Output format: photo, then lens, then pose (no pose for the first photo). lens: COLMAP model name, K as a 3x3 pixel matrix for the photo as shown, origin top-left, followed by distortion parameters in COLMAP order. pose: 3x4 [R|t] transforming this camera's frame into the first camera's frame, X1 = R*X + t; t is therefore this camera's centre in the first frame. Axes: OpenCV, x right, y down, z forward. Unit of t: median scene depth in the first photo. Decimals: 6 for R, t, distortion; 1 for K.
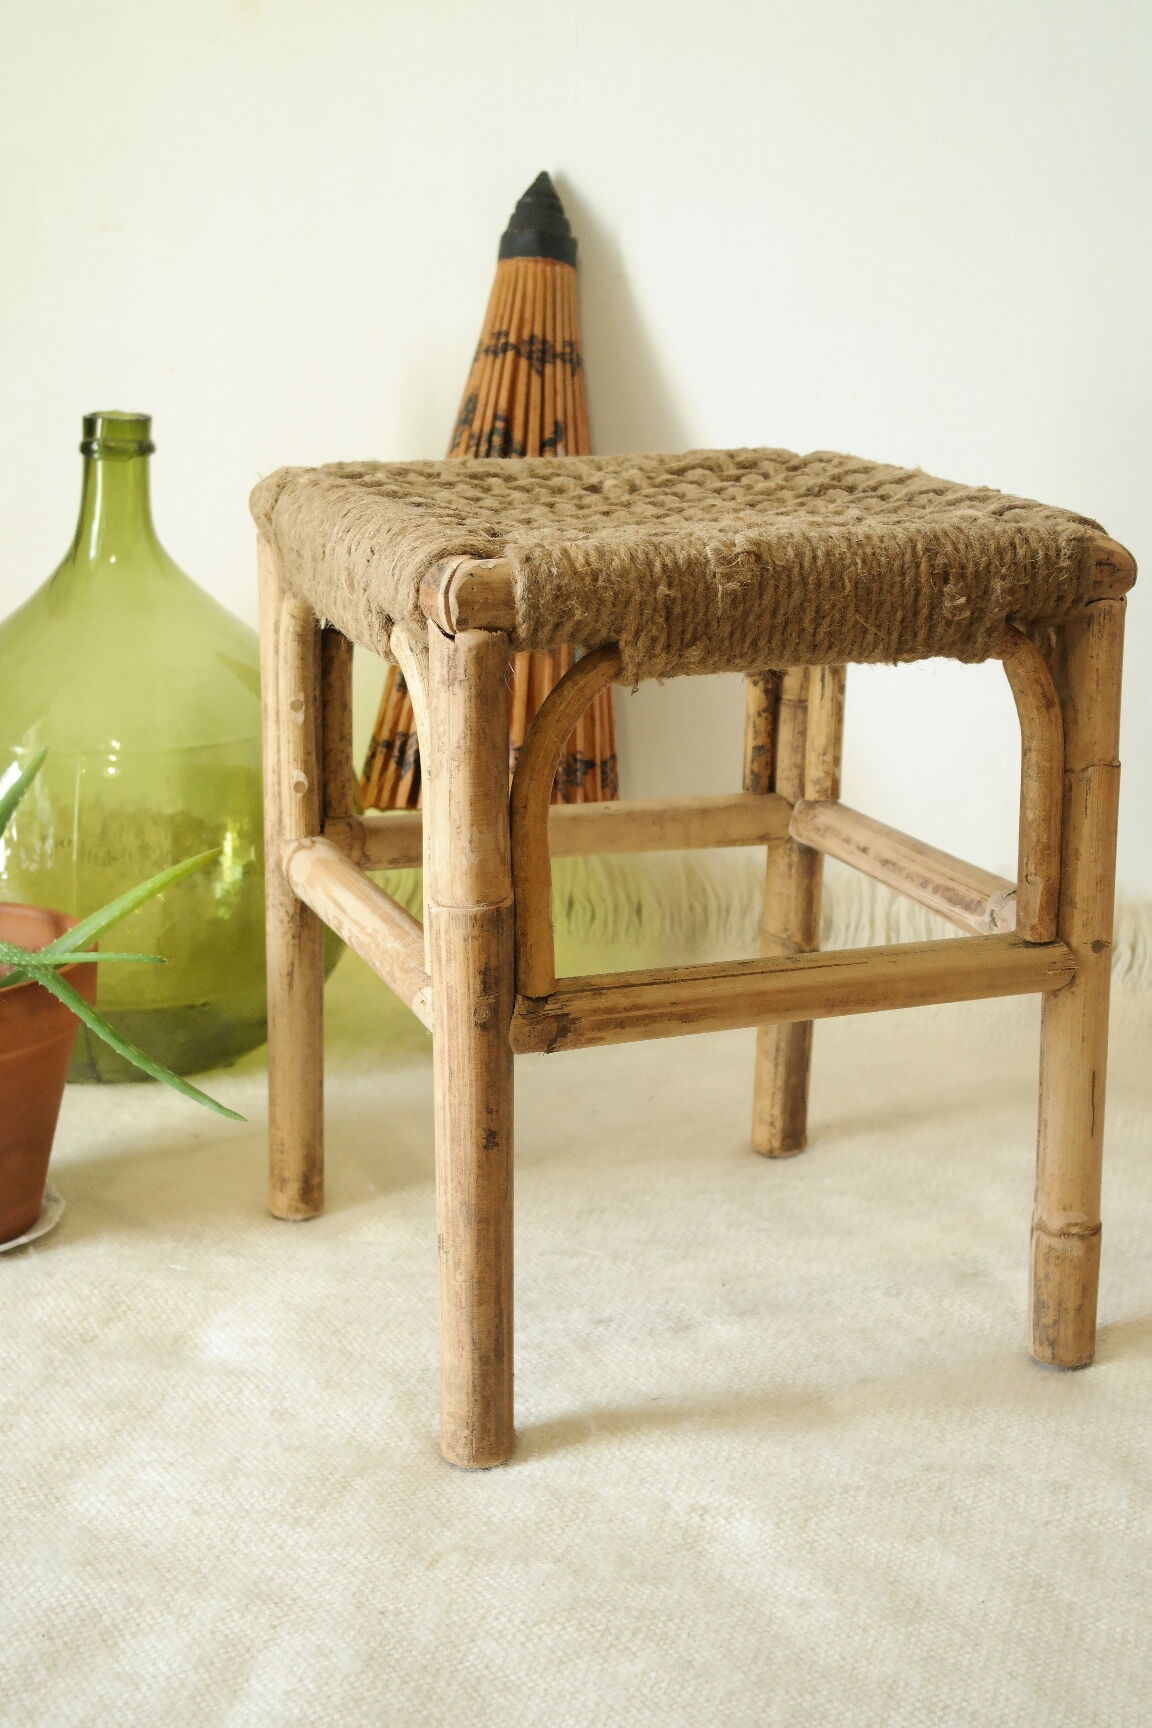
lens RADIAL K [[2536.1, 0, 581.5], [0, 2536.1, 793.4], [0, 0, 1]] dist [-0.031244, -0.054255]
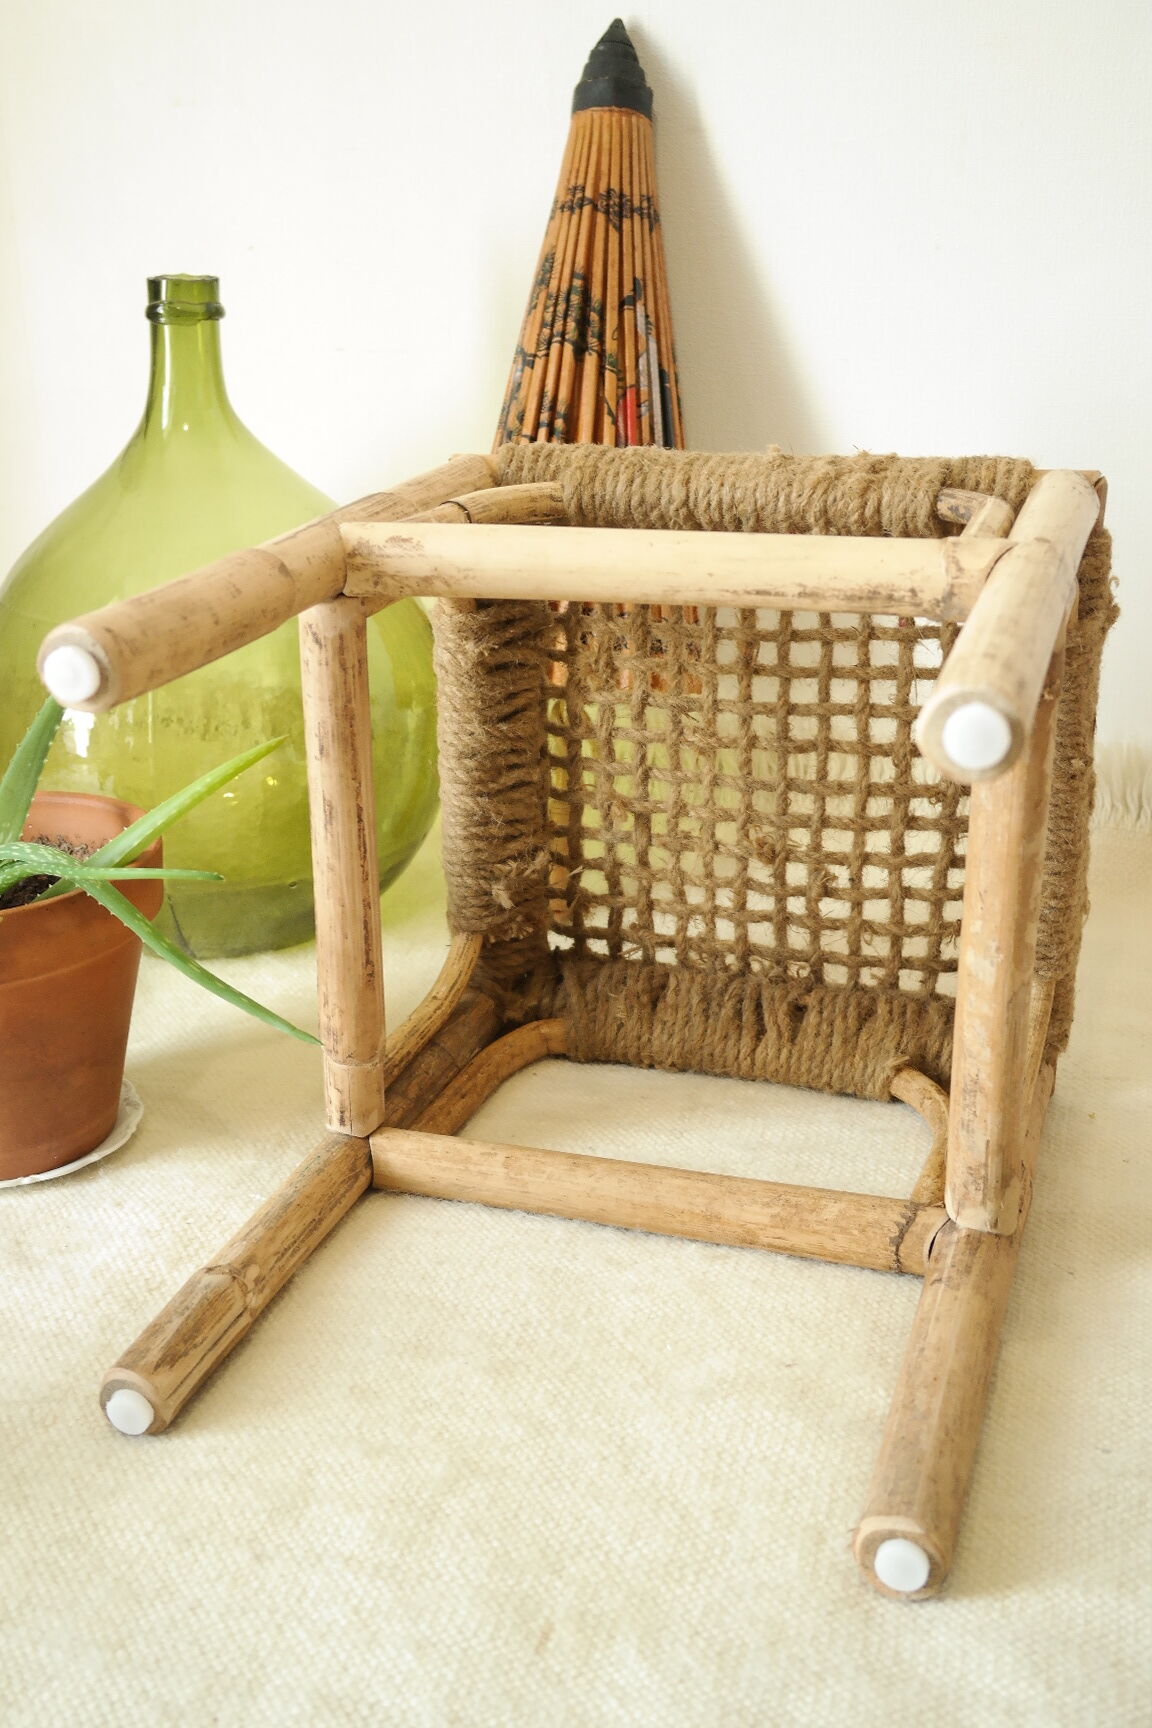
lens RADIAL K [[1760.0, 0, 576.0], [0, 1760.0, 864.0], [0, 0, 1]] dist [-0.021297, -0.007217]
pose [[0.999534, -0.015349, -0.026392, -0.023511], [0.018571, 0.991790, 0.126525, -0.011014], [0.024233, -0.126956, 0.991612, 0.380034]]
